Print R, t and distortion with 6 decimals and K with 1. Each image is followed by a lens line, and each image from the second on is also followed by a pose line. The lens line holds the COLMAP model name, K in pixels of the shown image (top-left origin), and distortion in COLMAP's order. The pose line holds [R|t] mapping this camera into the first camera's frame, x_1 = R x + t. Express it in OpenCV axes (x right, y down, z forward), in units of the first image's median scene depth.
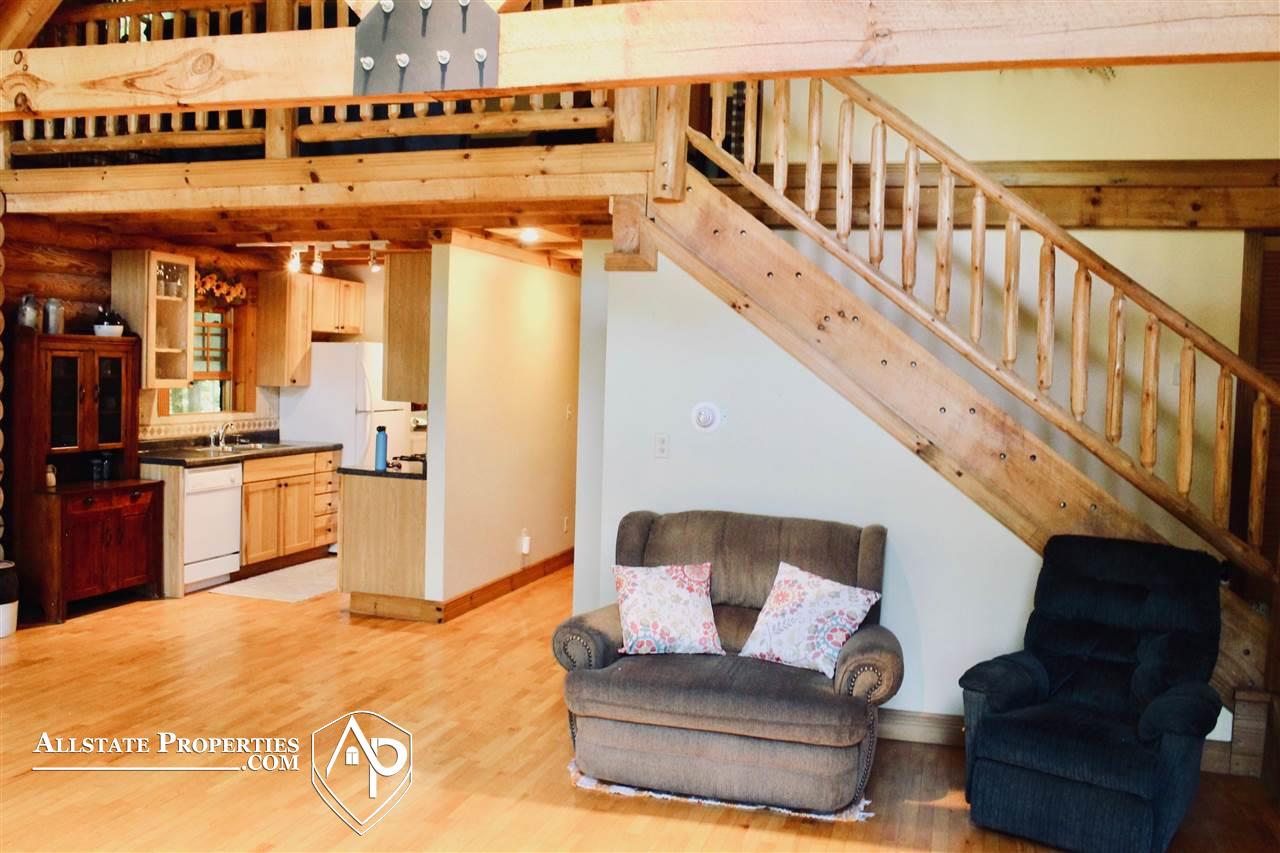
lens RADIAL K [[1083.2, 0, 637.3], [0, 1083.2, 429.2], [0, 0, 1]] dist [-0.099541, 0.052141]
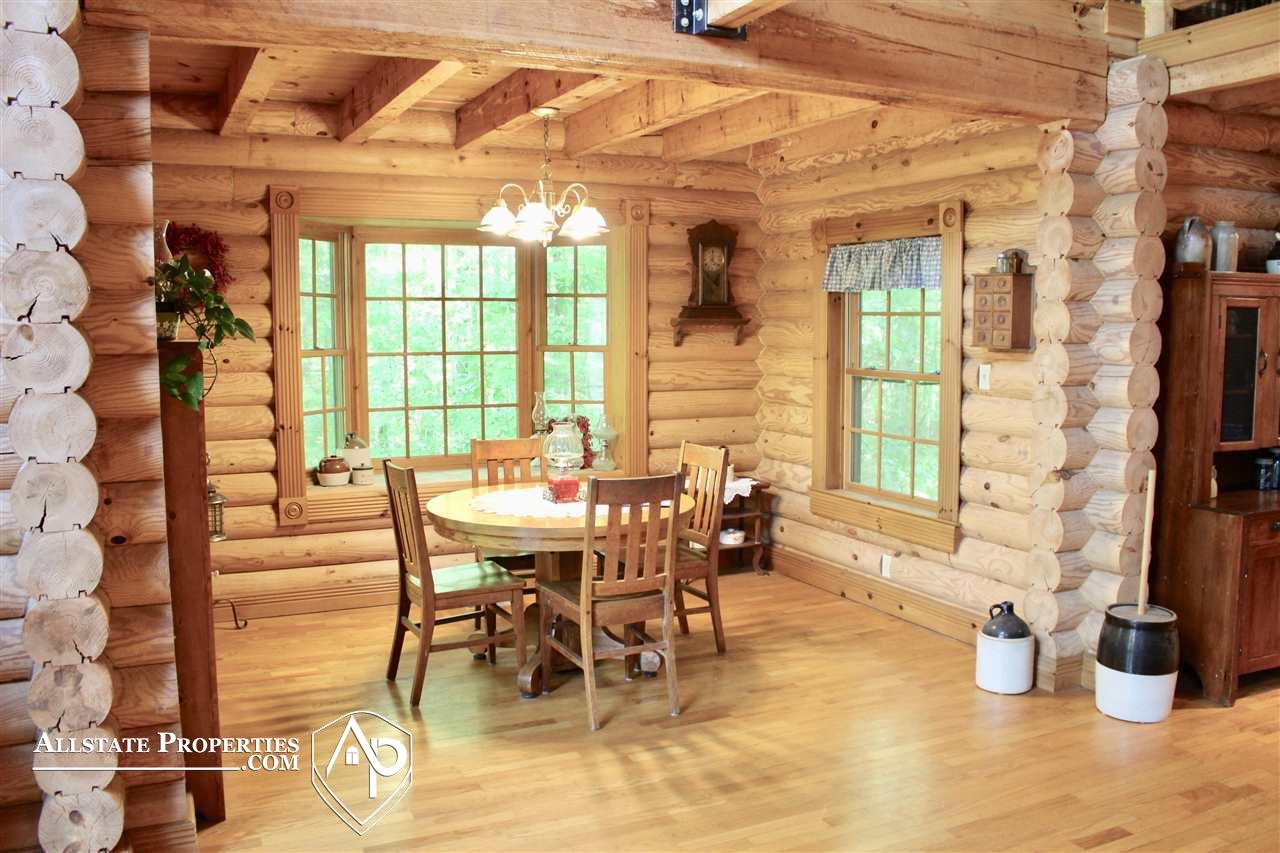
lens RADIAL K [[1083.2, 0, 641.2], [0, 1083.2, 427.8], [0, 0, 1]] dist [-0.099541, 0.052141]
pose [[0.665498, 0.034367, -0.745608, -0.294263], [-0.014992, 0.999353, 0.032681, -0.008205], [0.746249, -0.010571, 0.665583, 0.270566]]
